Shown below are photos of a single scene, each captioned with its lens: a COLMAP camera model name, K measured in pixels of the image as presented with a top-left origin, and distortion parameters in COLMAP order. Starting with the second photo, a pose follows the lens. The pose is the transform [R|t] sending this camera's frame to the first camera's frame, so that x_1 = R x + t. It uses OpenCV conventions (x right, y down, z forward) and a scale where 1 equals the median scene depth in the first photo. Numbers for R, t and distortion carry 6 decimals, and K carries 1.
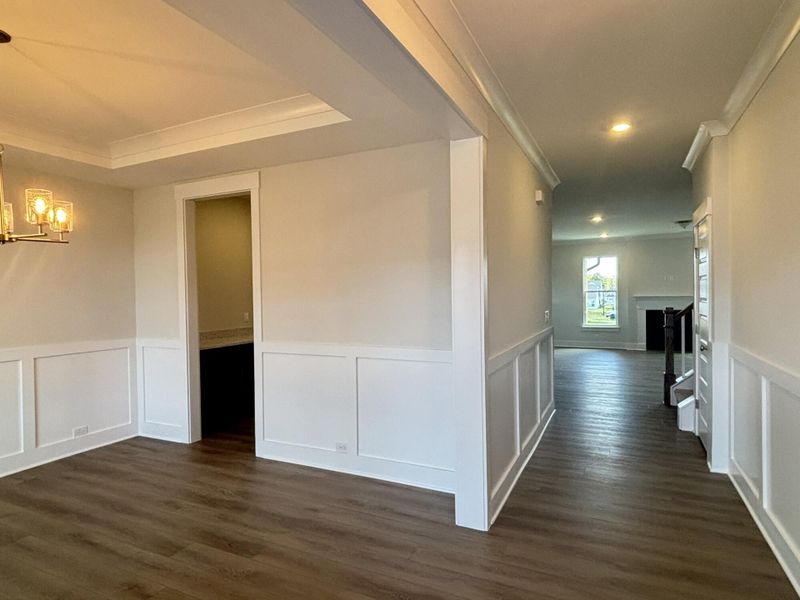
lens RADIAL K [[458.9, 0, 400.0], [0, 458.9, 300.0], [0, 0, 1]] dist [0.000938, -0.000710]
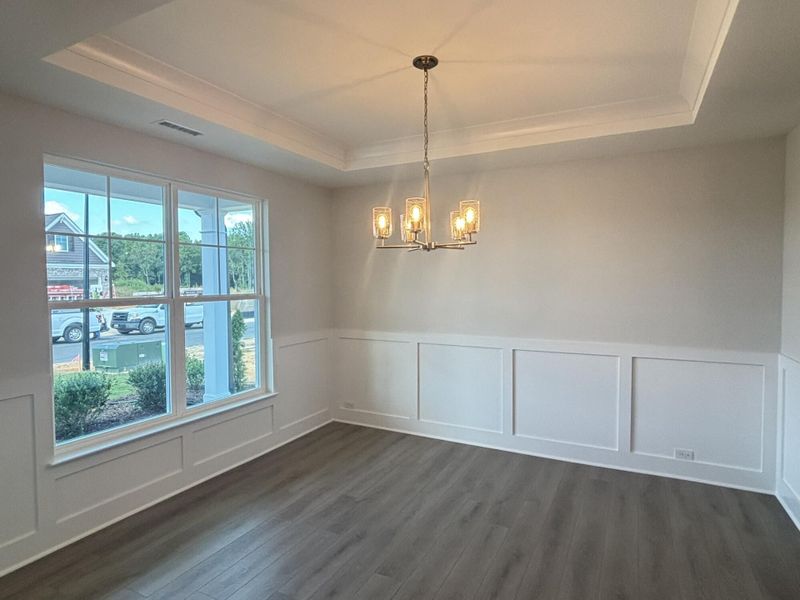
lens RADIAL K [[458.9, 0, 400.0], [0, 458.9, 300.0], [0, 0, 1]] dist [0.000938, -0.000710]
pose [[-0.027561, 0.057501, -0.997965, 0.171243], [-0.010497, 0.998272, 0.057809, -0.047015], [0.999565, 0.012069, -0.026909, 0.661602]]
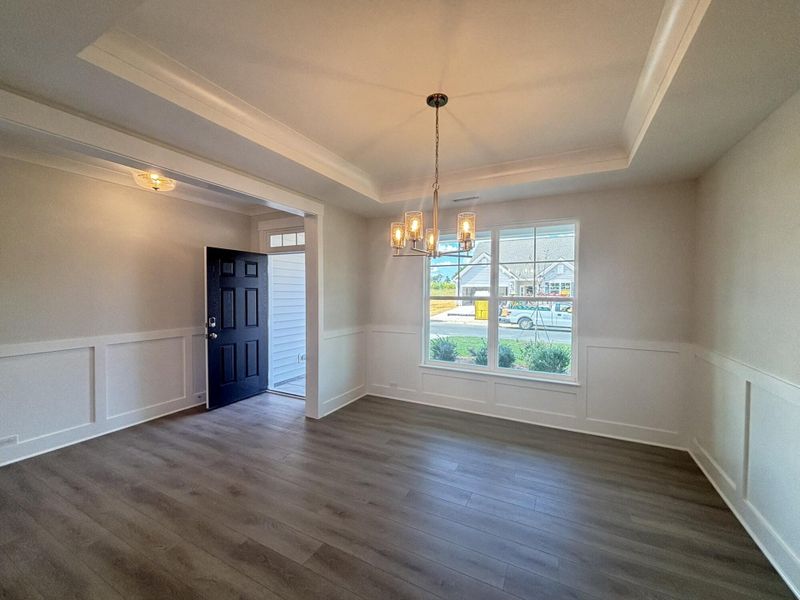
lens RADIAL K [[321.7, 0, 400.0], [0, 321.7, 300.0], [0, 0, 1]] dist [0.006268, 0.000040]
pose [[-0.999696, 0.009395, 0.022784, -0.543940], [0.010301, 0.999148, 0.039975, -0.028359], [-0.022389, 0.040198, -0.998941, 1.333639]]
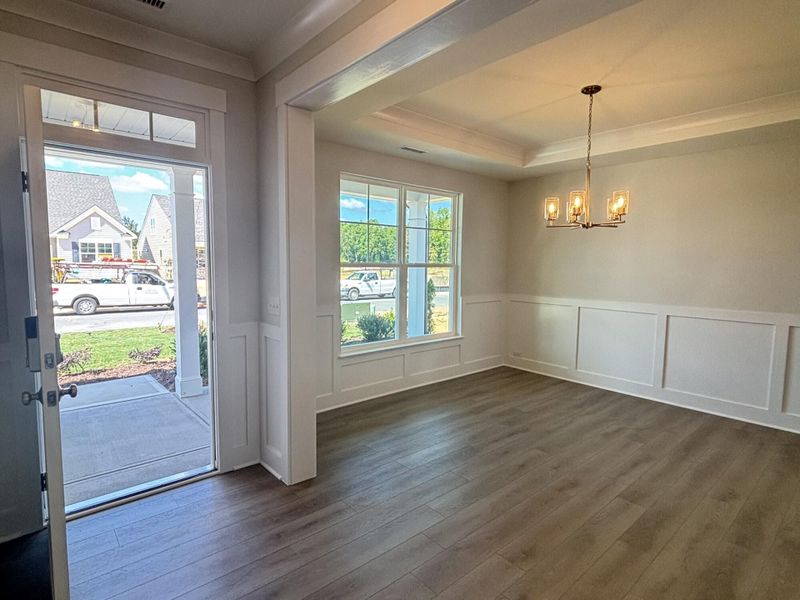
lens RADIAL K [[422.5, 0, 400.0], [0, 422.5, 300.0], [0, 0, 1]] dist [0.002335, -0.001526]
pose [[-0.394481, 0.093472, -0.914138, 0.474722], [-0.019465, 0.993740, 0.110011, -0.019947], [0.918698, 0.061191, -0.390192, 0.682956]]
